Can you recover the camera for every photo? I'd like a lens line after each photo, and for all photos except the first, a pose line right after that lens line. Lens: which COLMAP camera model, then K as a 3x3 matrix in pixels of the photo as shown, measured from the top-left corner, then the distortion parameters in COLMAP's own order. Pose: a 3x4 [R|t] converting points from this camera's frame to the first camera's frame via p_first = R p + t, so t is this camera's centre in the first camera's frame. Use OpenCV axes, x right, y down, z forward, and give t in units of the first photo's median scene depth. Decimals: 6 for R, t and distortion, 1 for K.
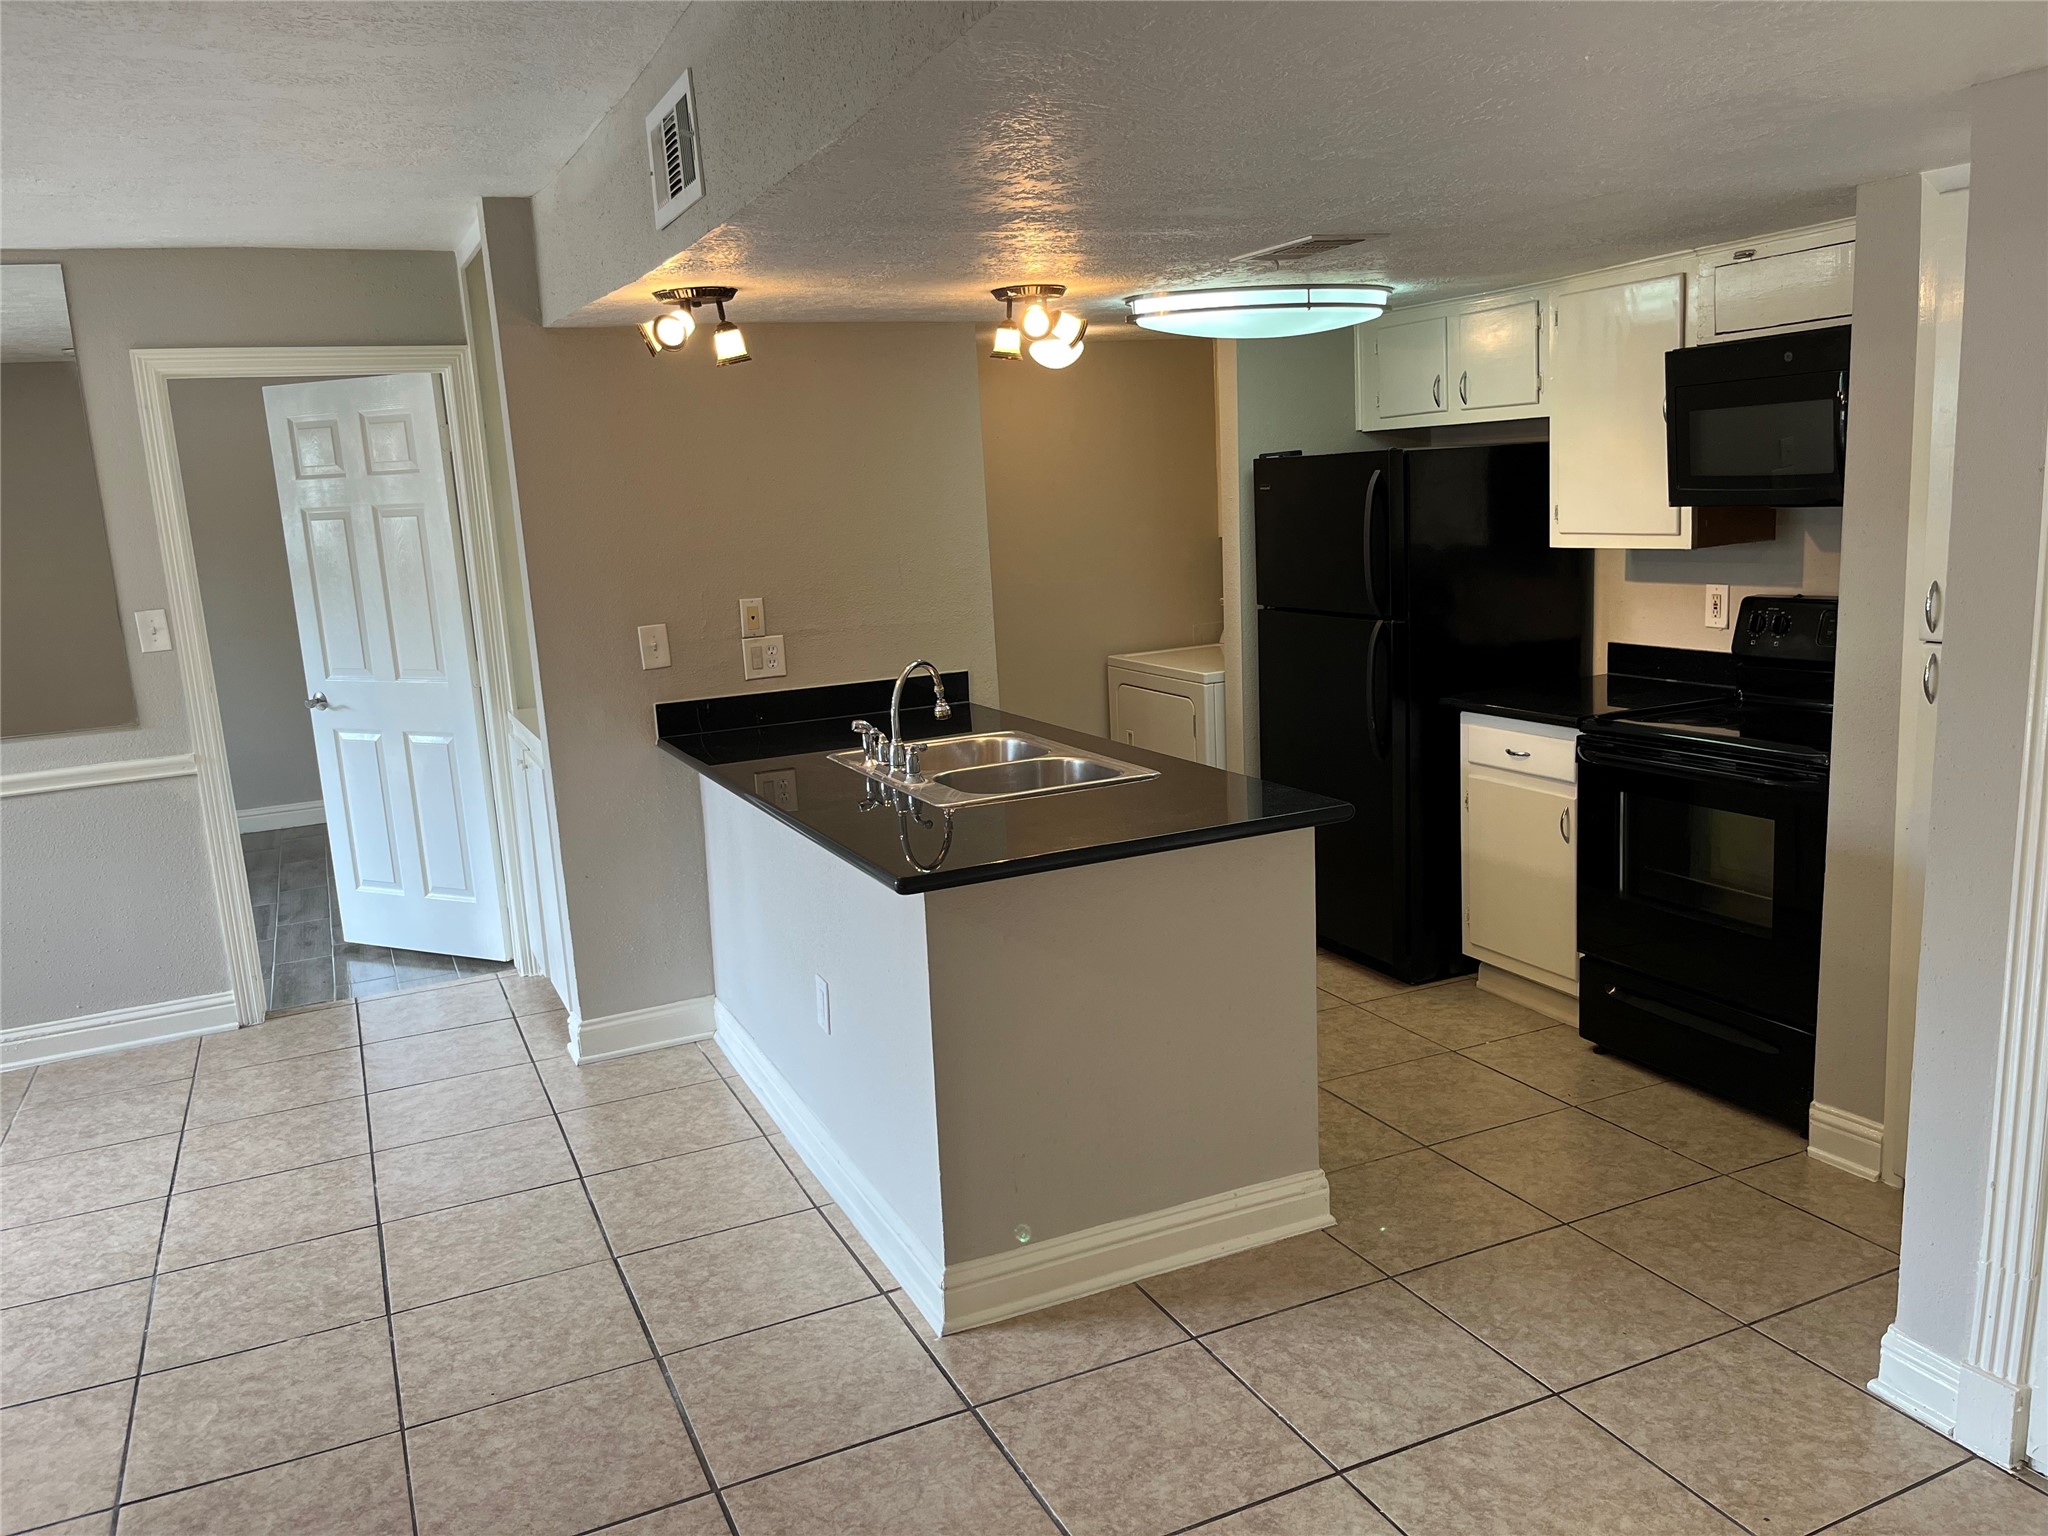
lens RADIAL K [[1549.7, 0, 1024.9], [0, 1549.7, 777.5], [0, 0, 1]] dist [0.045564, -0.059890]
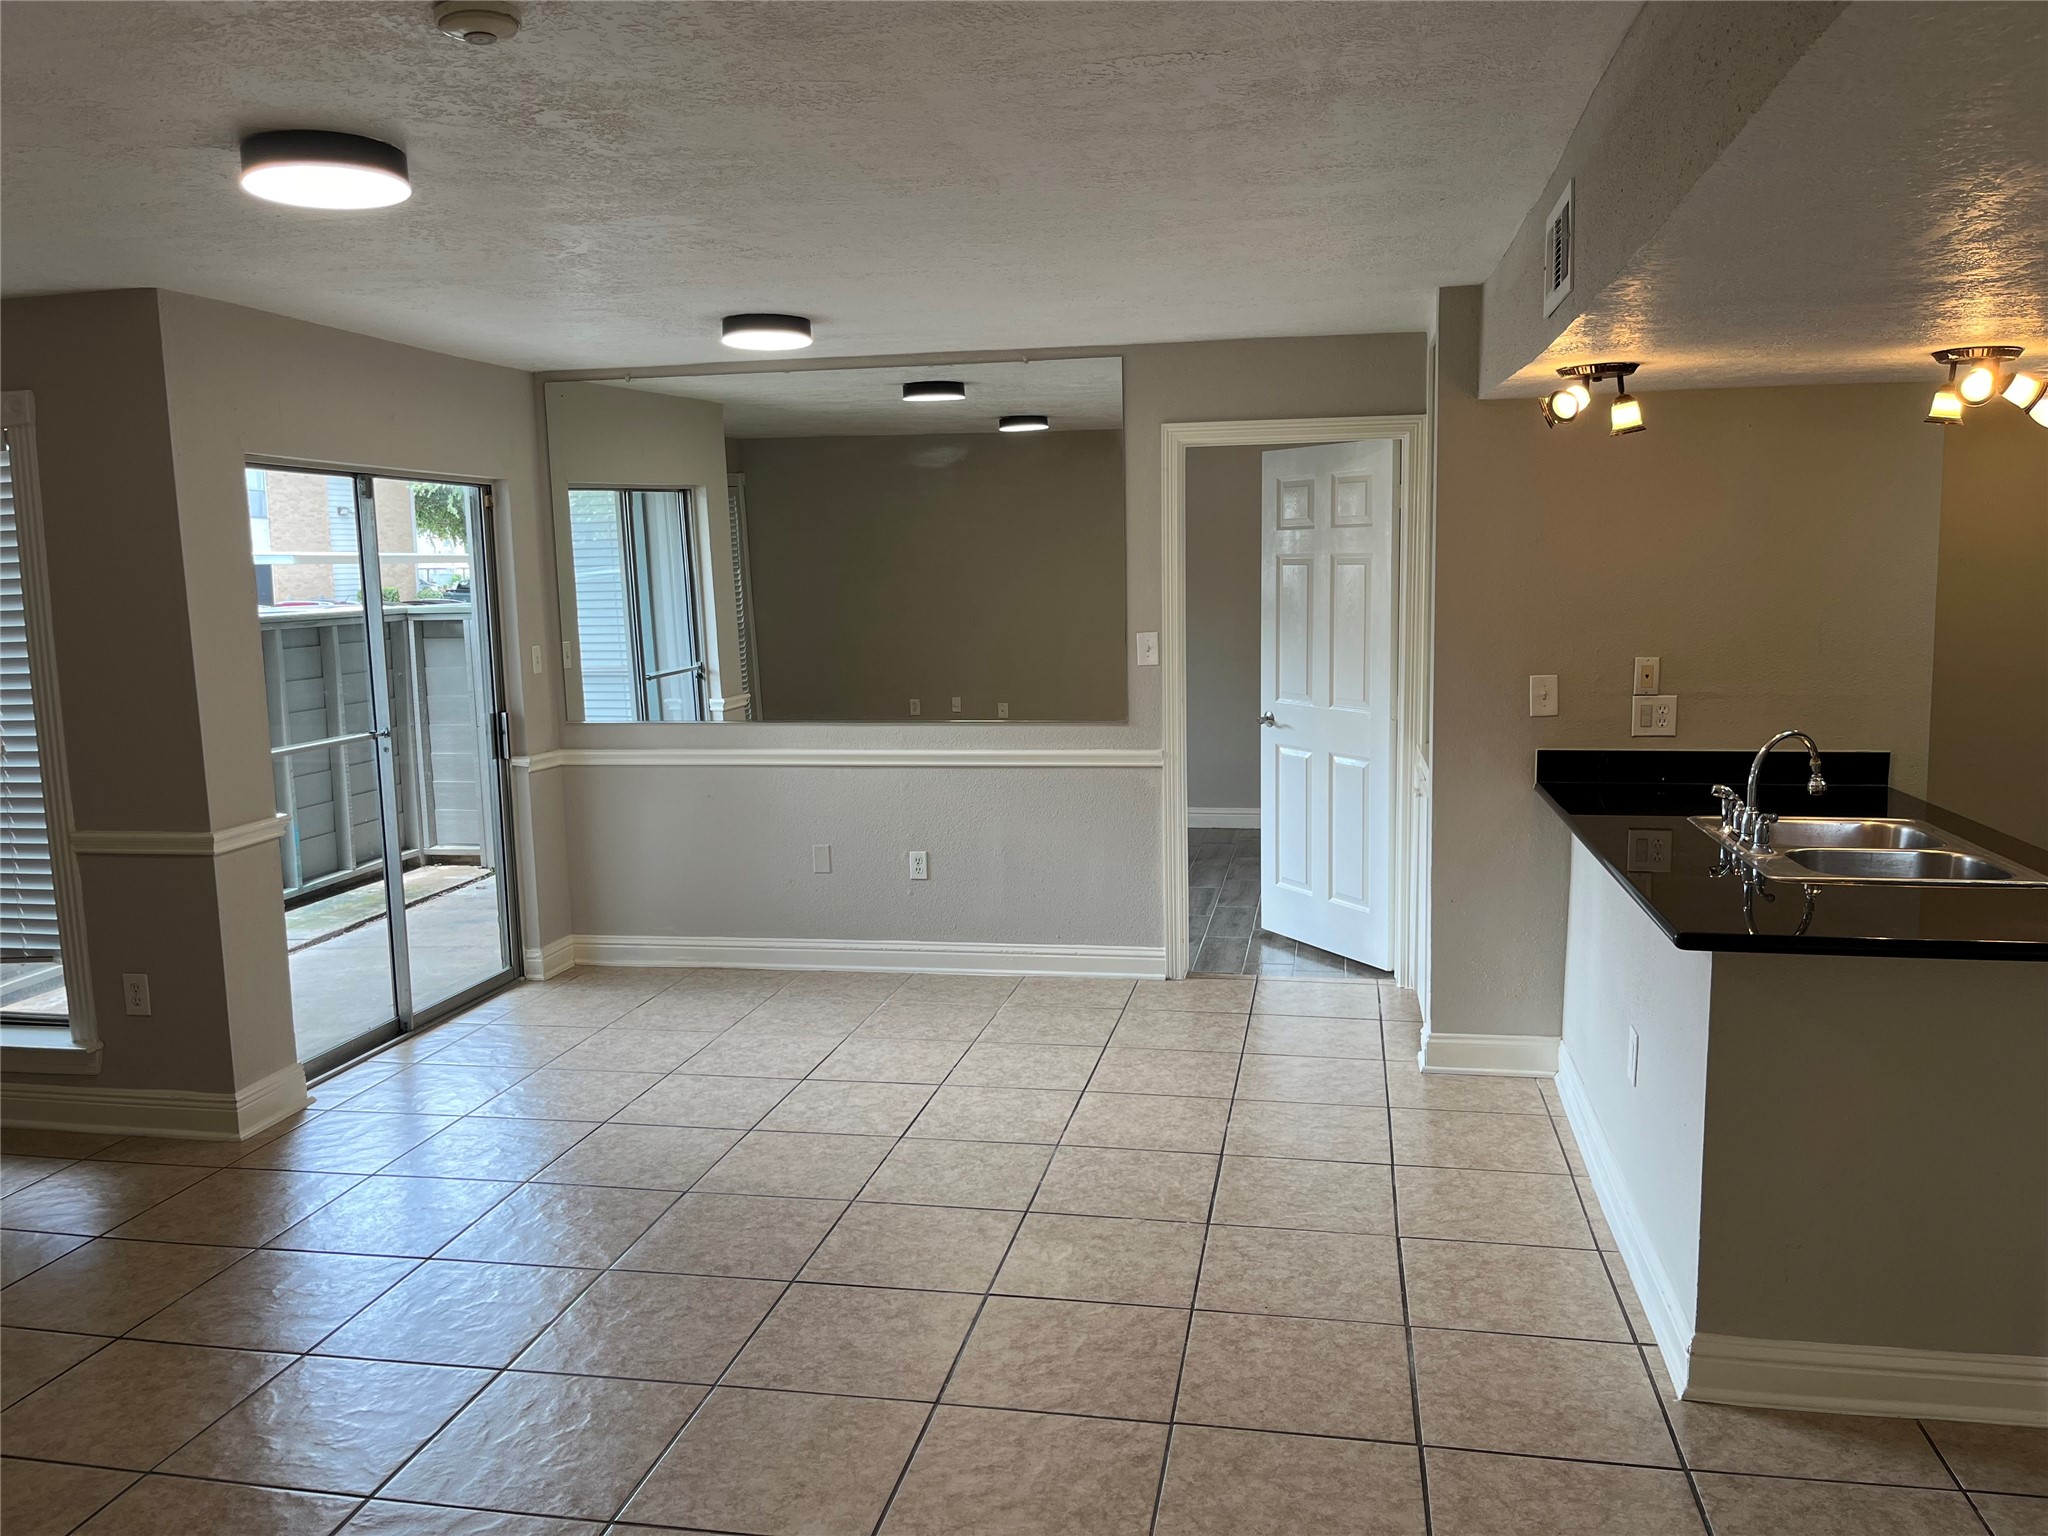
lens RADIAL K [[1542.3, 0, 1024.0], [0, 1542.3, 768.0], [0, 0, 1]] dist [0.036962, -0.074242]
pose [[0.808441, 0.116808, -0.576870, 0.103744], [-0.138094, 0.990394, 0.007012, 0.006727], [0.572148, 0.073994, 0.816806, -0.066208]]
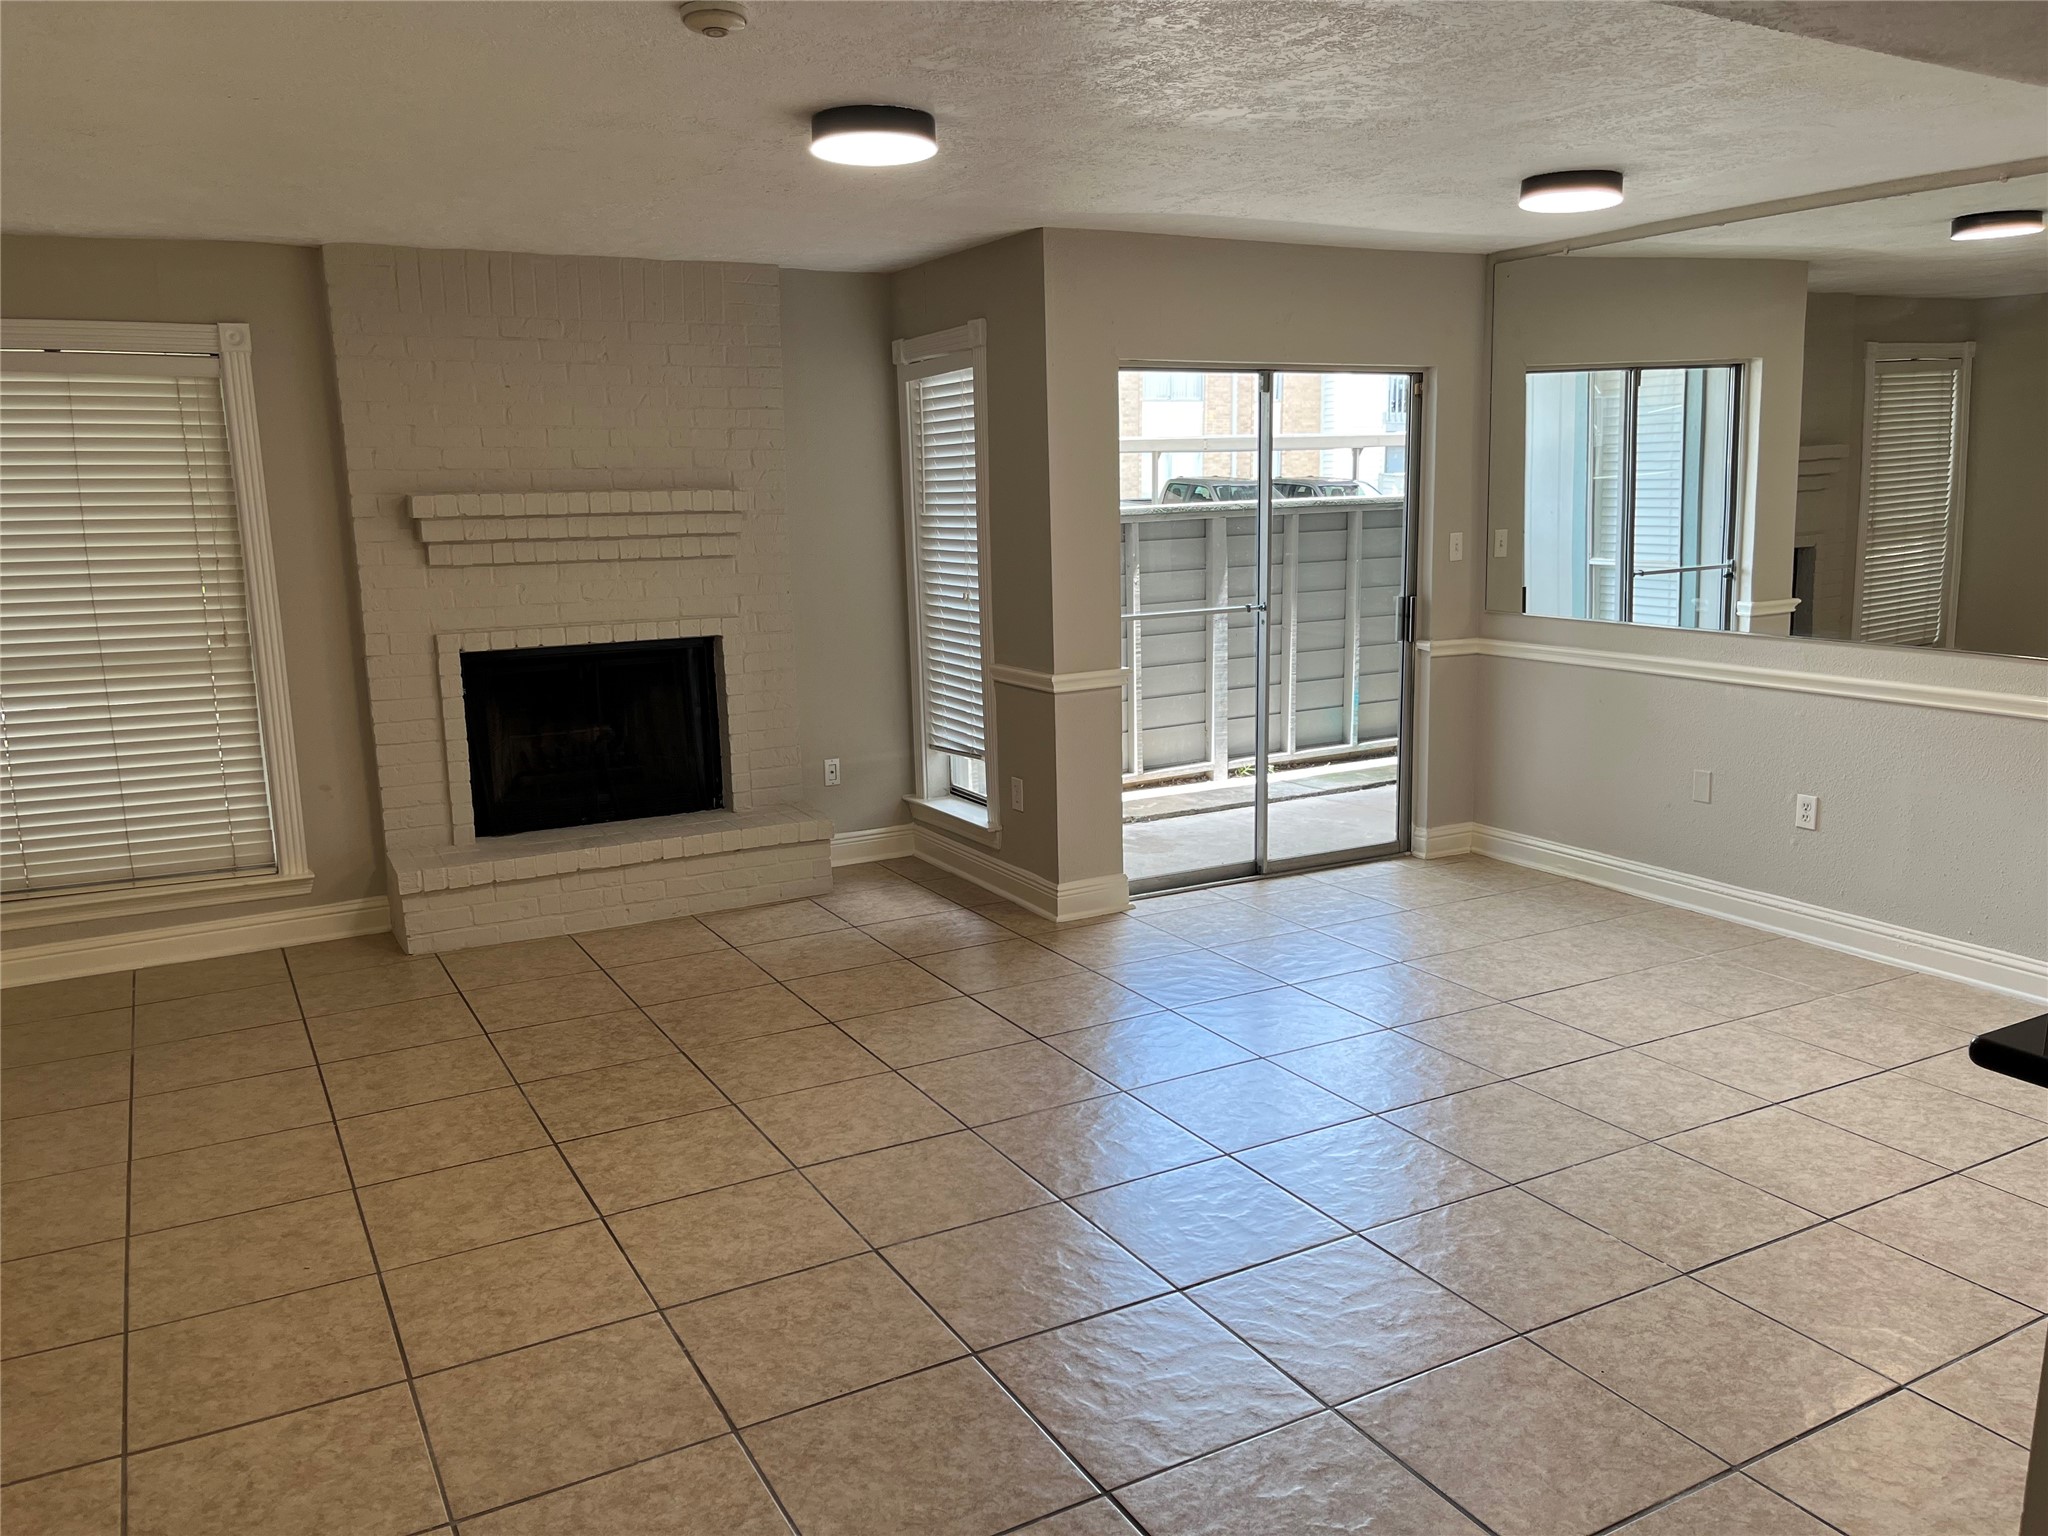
lens RADIAL K [[1542.3, 0, 1024.0], [0, 1542.3, 768.0], [0, 0, 1]] dist [0.036962, -0.074242]
pose [[0.070704, 0.239931, -0.968212, 0.356260], [-0.179749, 0.957816, 0.224229, -0.085142], [0.981168, 0.158181, 0.110849, 0.367299]]
